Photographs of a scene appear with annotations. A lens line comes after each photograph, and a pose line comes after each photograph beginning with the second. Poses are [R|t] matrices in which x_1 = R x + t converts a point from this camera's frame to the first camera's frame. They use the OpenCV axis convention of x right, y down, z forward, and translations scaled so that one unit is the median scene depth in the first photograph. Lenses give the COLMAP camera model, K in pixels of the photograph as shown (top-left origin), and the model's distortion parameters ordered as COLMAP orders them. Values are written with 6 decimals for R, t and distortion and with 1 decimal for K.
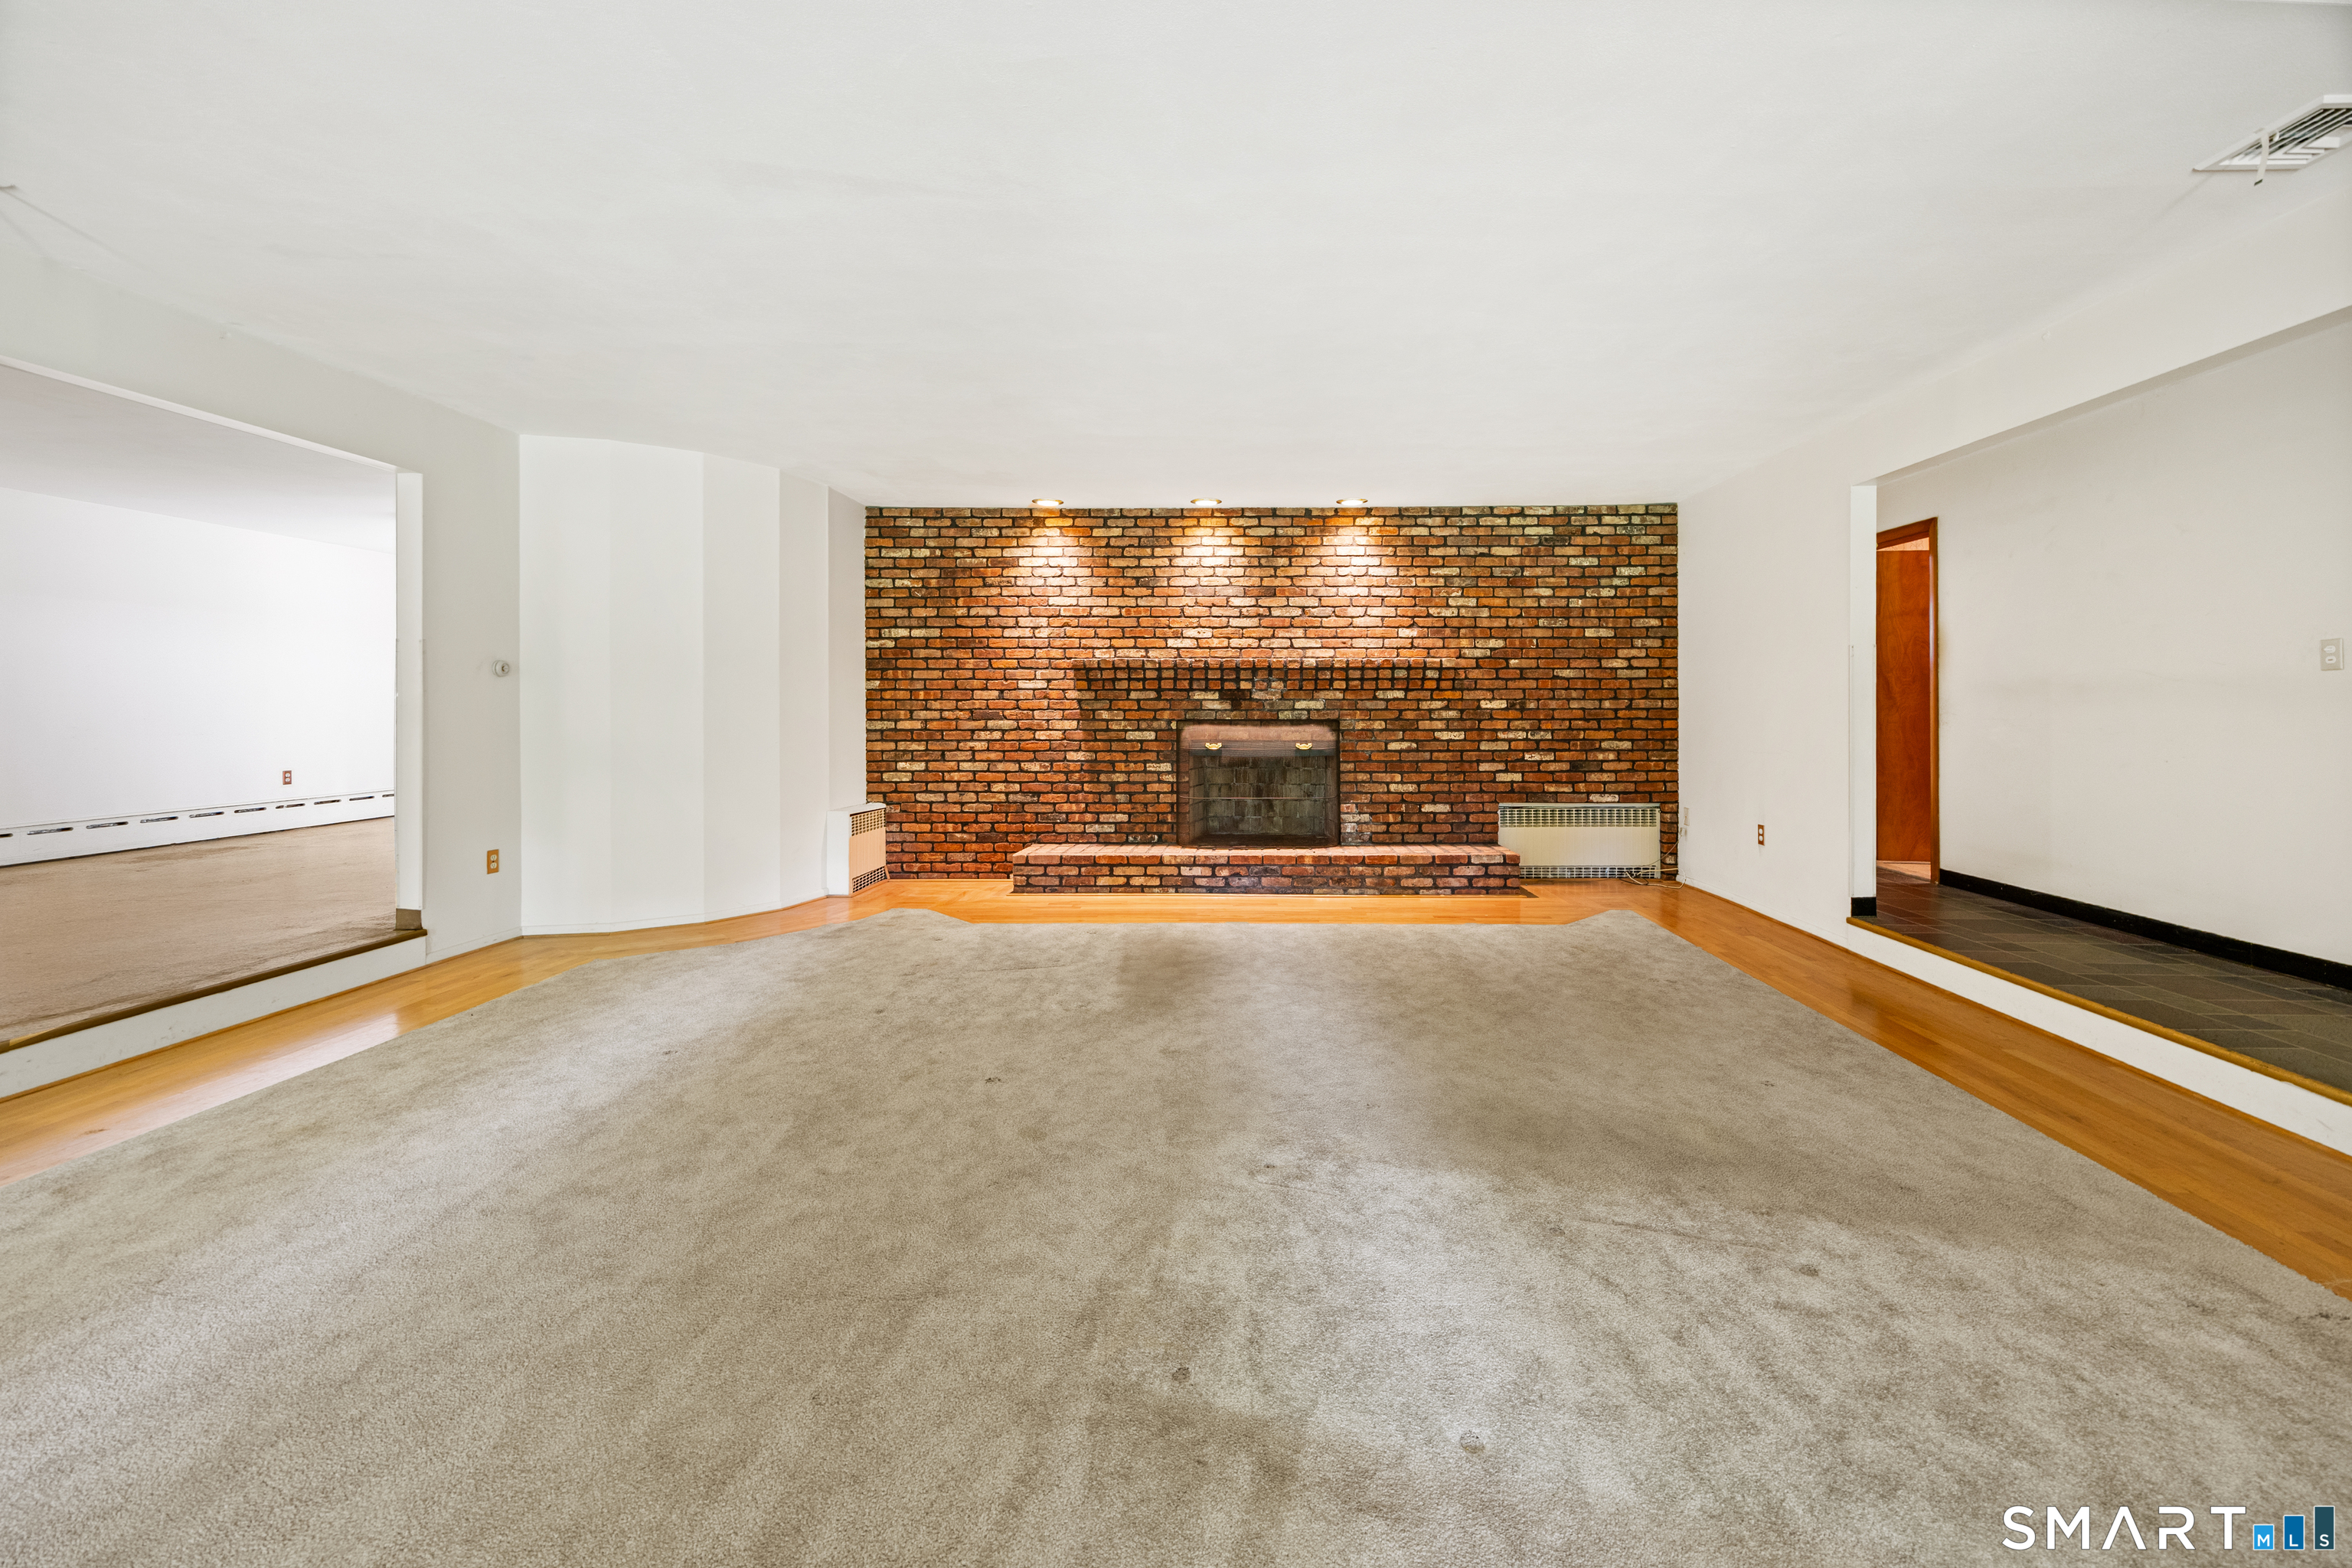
lens RADIAL K [[919.8, 0, 1212.5], [0, 919.8, 708.6], [0, 0, 1]] dist [-0.002236, -0.000060]
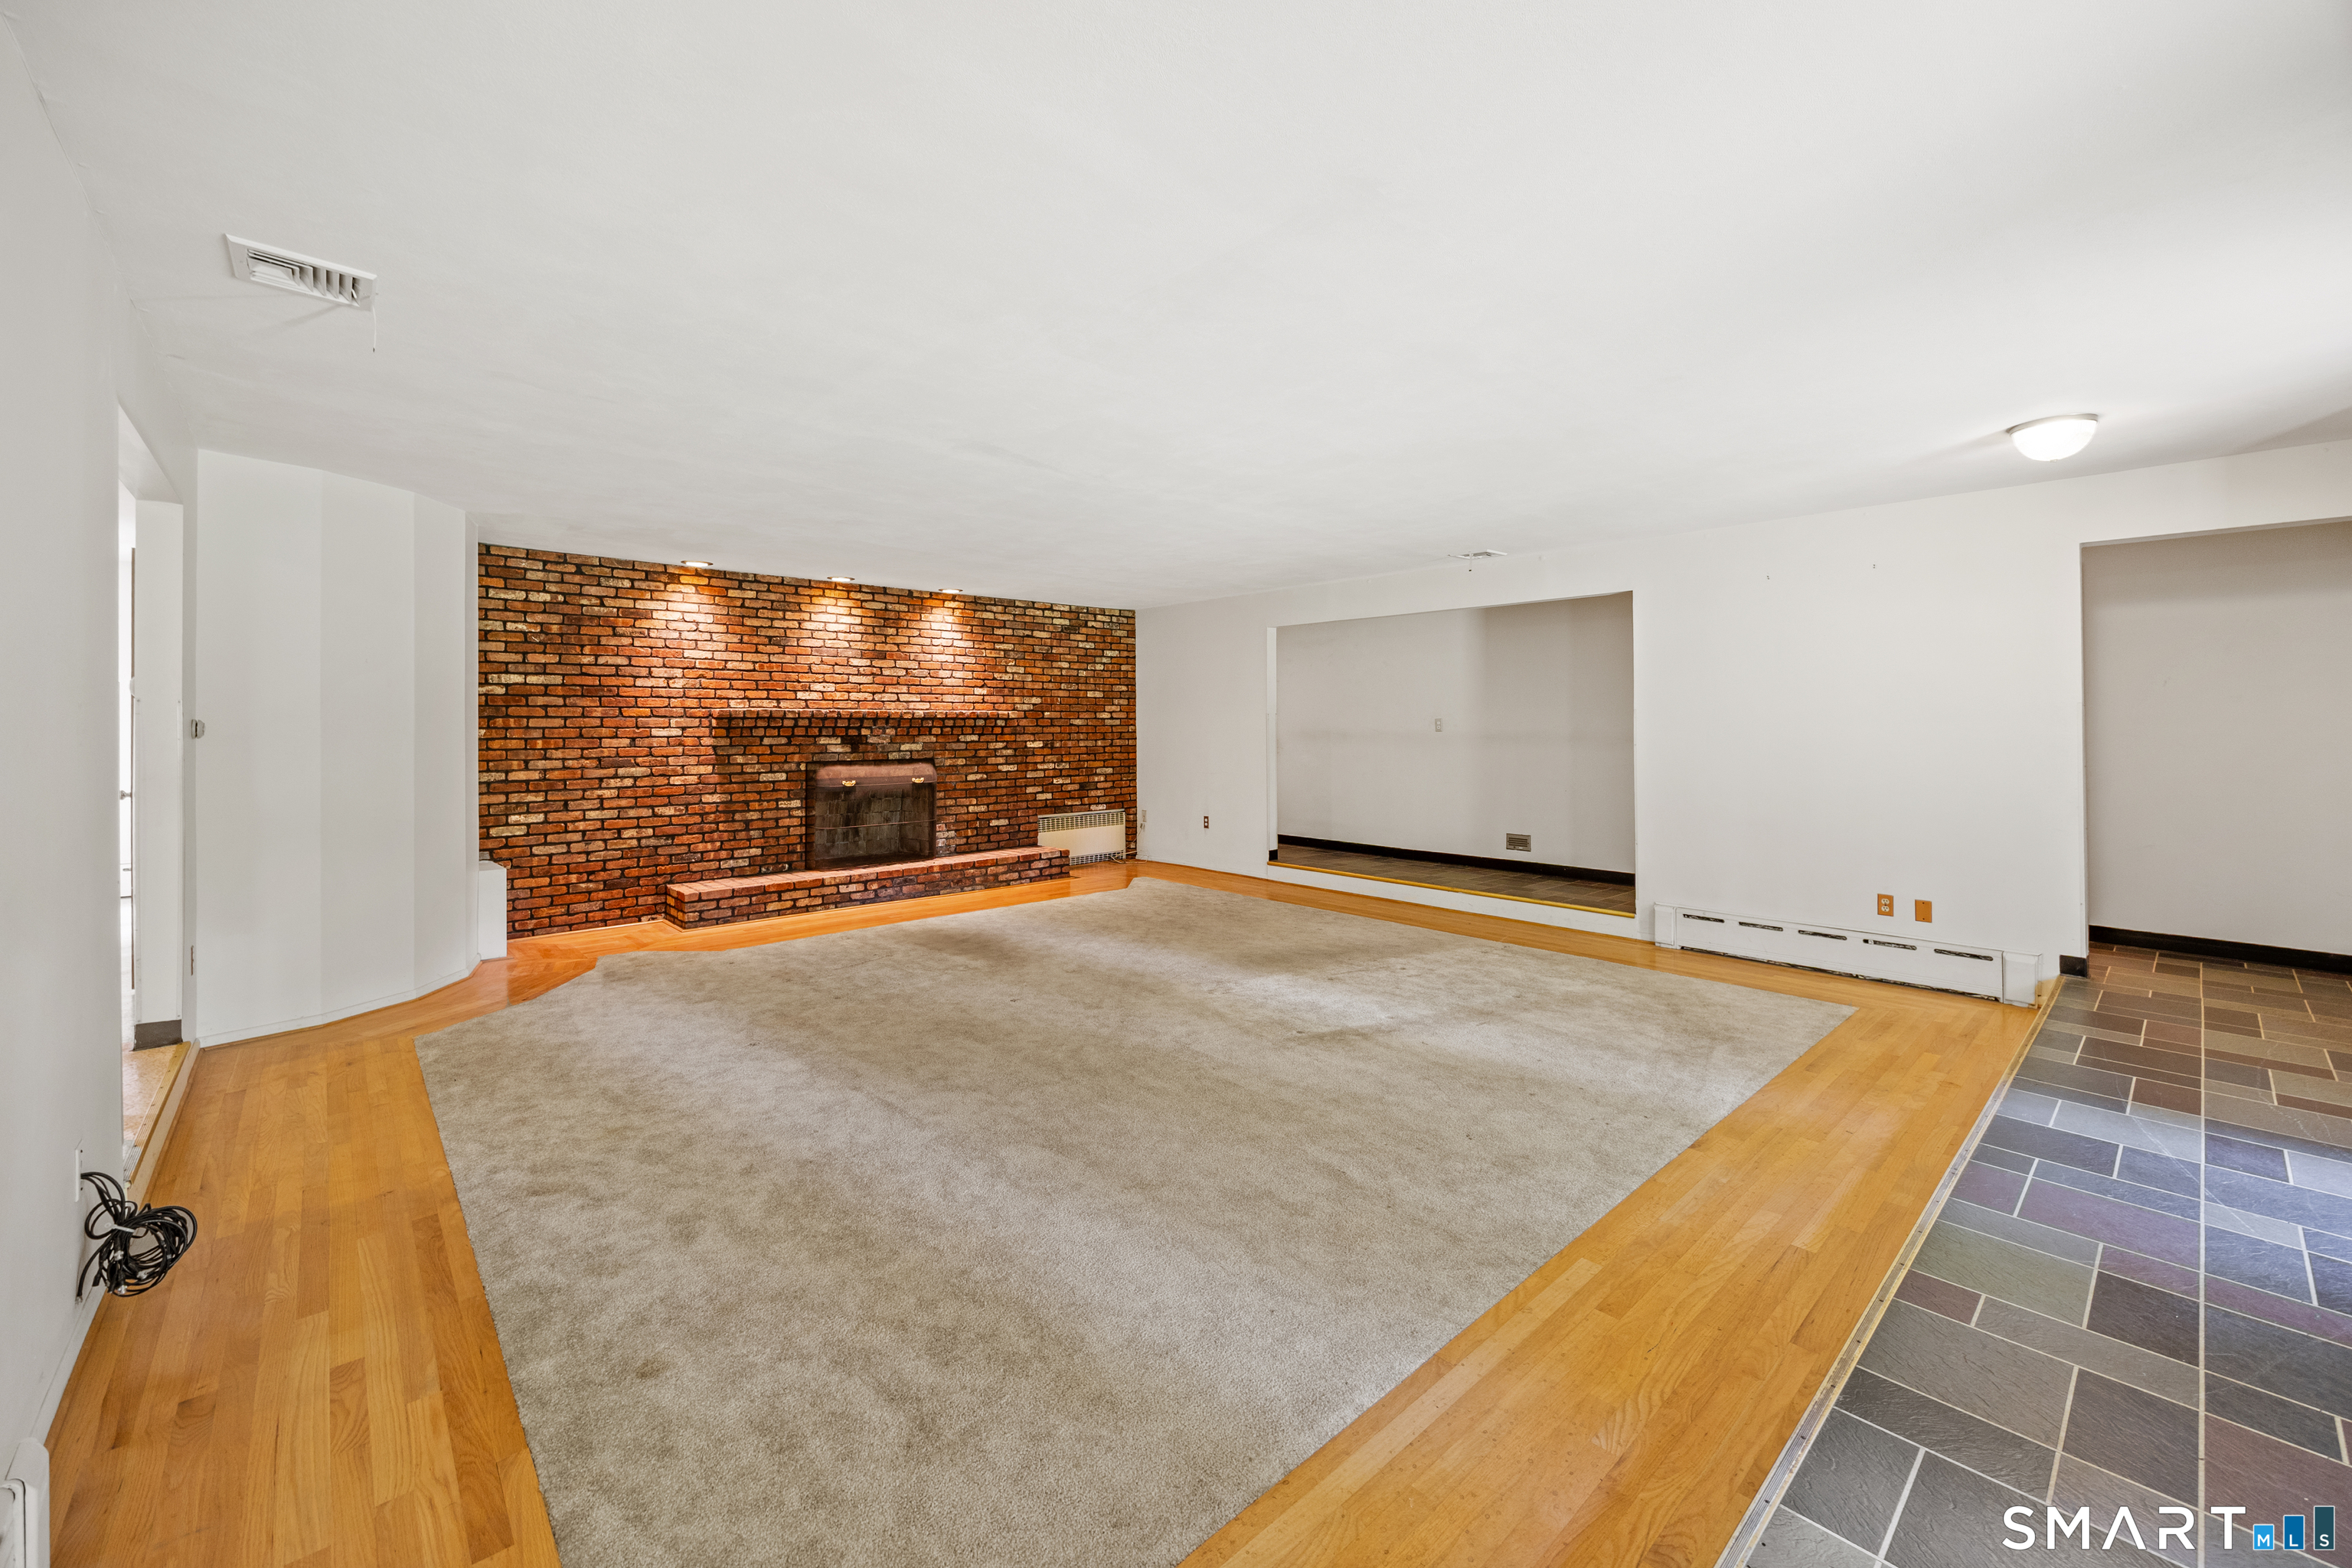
lens RADIAL K [[919.8, 0, 1154.5], [0, 919.8, 721.2], [0, 0, 1]] dist [-0.002236, -0.000060]
pose [[0.742350, 0.000900, 0.670012, -0.487764], [0.006236, 0.999947, -0.008252, -0.026978], [-0.669983, 0.010304, 0.742305, -0.148916]]
